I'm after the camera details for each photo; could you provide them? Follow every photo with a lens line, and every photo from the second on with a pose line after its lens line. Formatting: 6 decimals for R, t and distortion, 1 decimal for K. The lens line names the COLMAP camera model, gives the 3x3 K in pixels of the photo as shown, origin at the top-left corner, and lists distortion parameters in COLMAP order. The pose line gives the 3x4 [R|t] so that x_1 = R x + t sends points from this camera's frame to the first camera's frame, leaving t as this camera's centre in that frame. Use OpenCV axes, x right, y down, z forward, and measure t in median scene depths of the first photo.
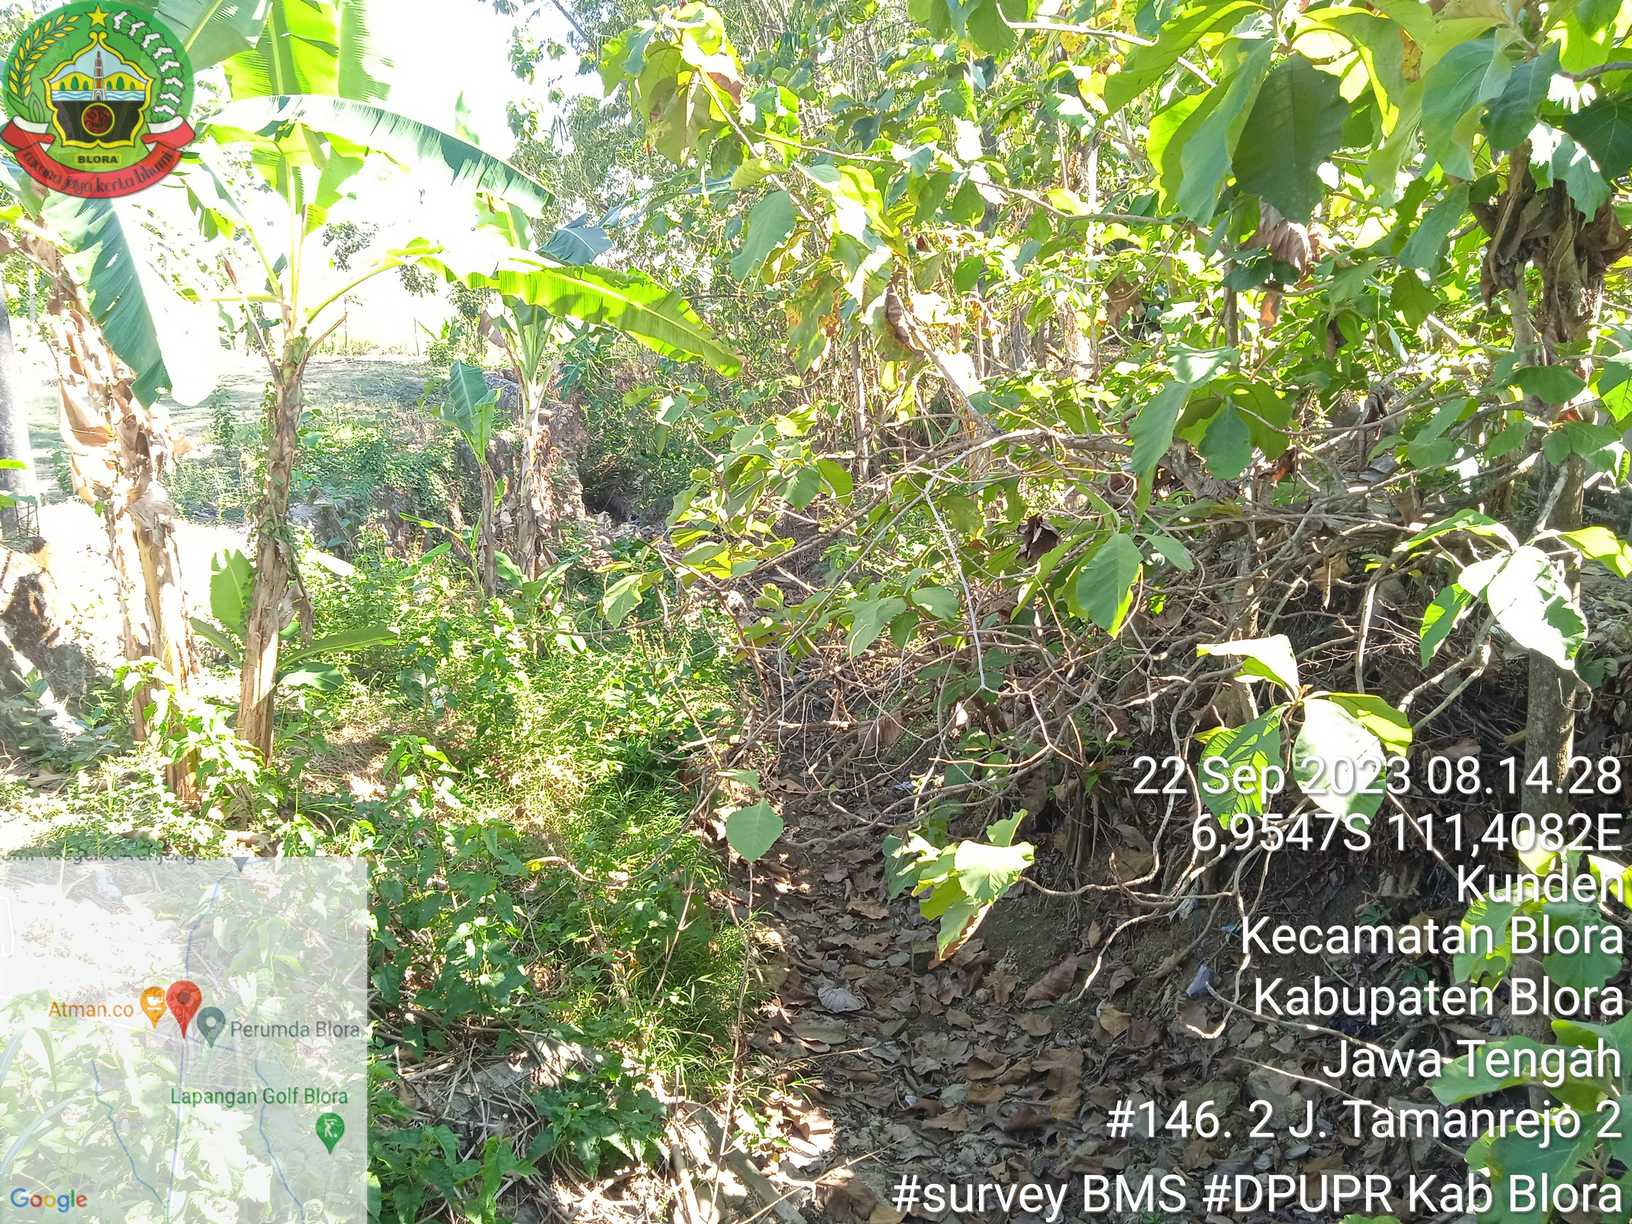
lens RADIAL K [[1332.1, 0, 815.1], [0, 1332.1, 622.2], [0, 0, 1]] dist [0.052644, -0.068134]
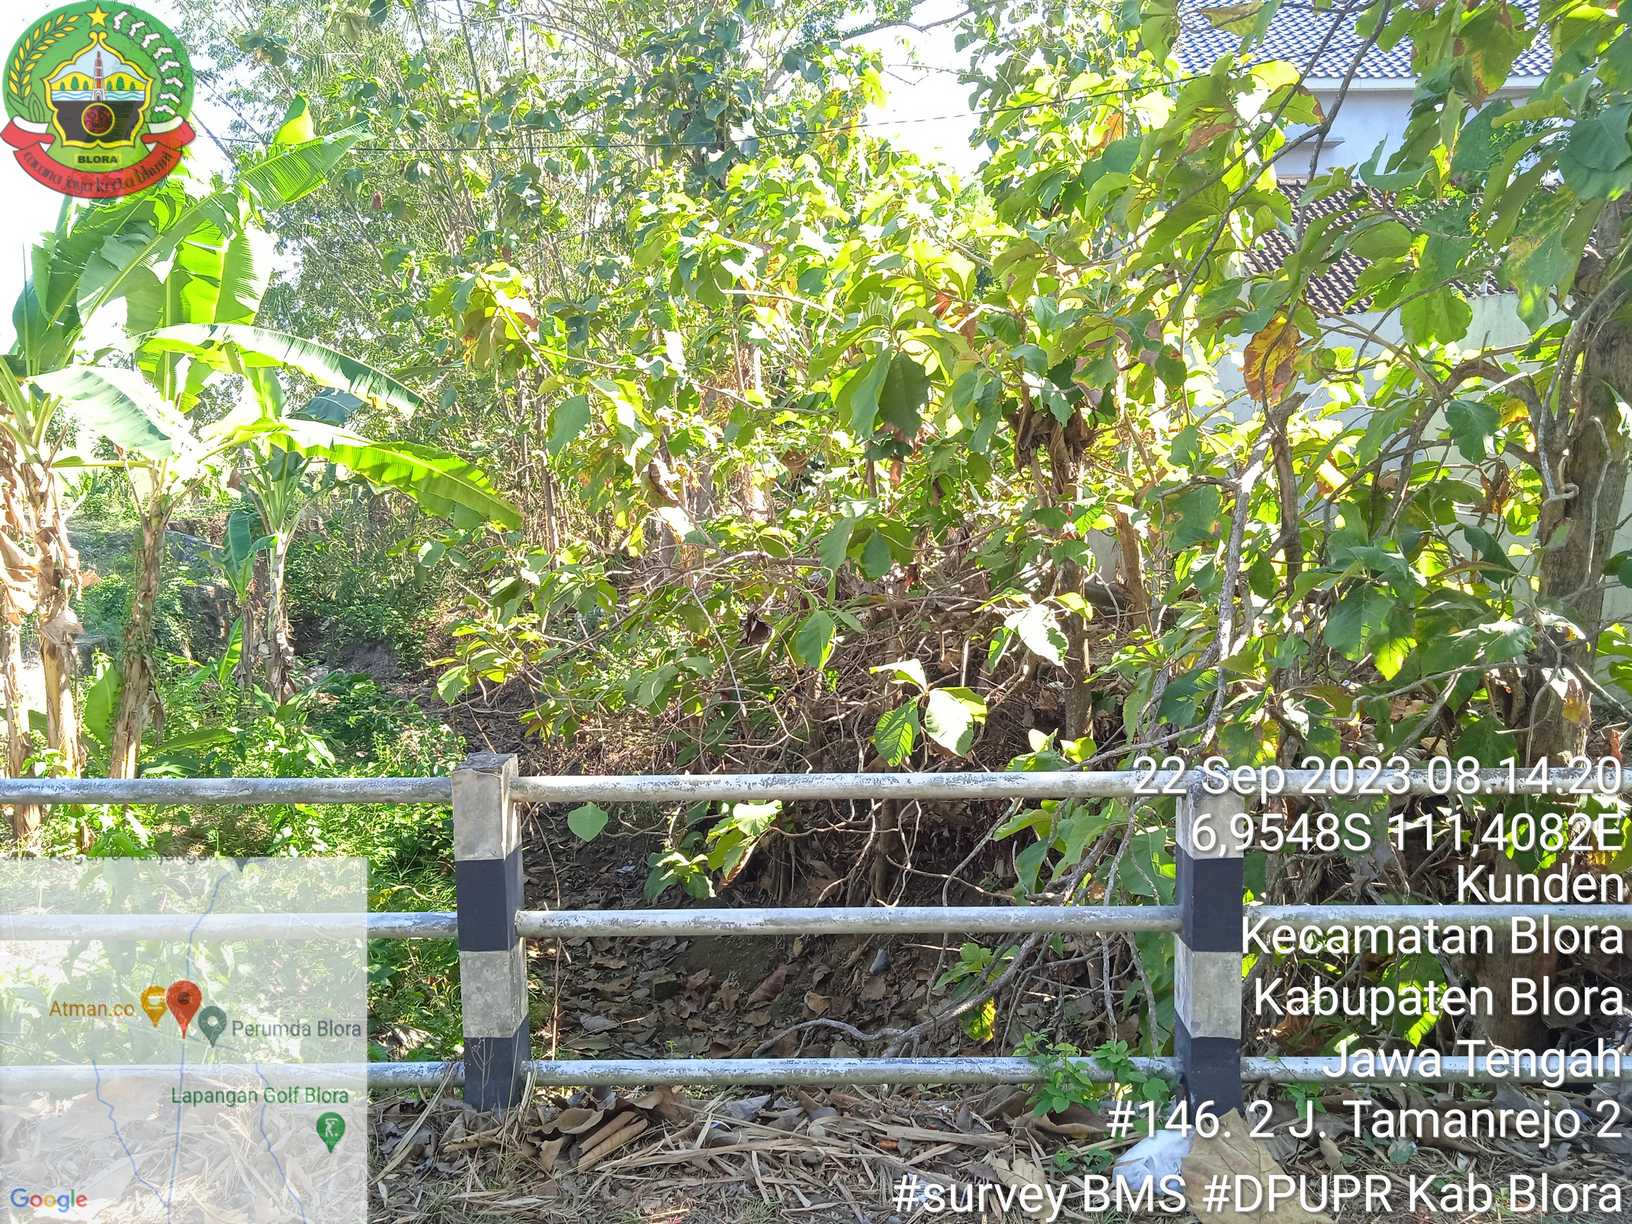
lens RADIAL K [[1332.1, 0, 815.1], [0, 1332.1, 622.2], [0, 0, 1]] dist [0.052644, -0.068134]
pose [[0.966358, -0.030087, 0.255435, -0.129918], [0.057933, 0.993076, -0.102198, 0.077043], [-0.250592, 0.113558, 0.961410, -0.378746]]
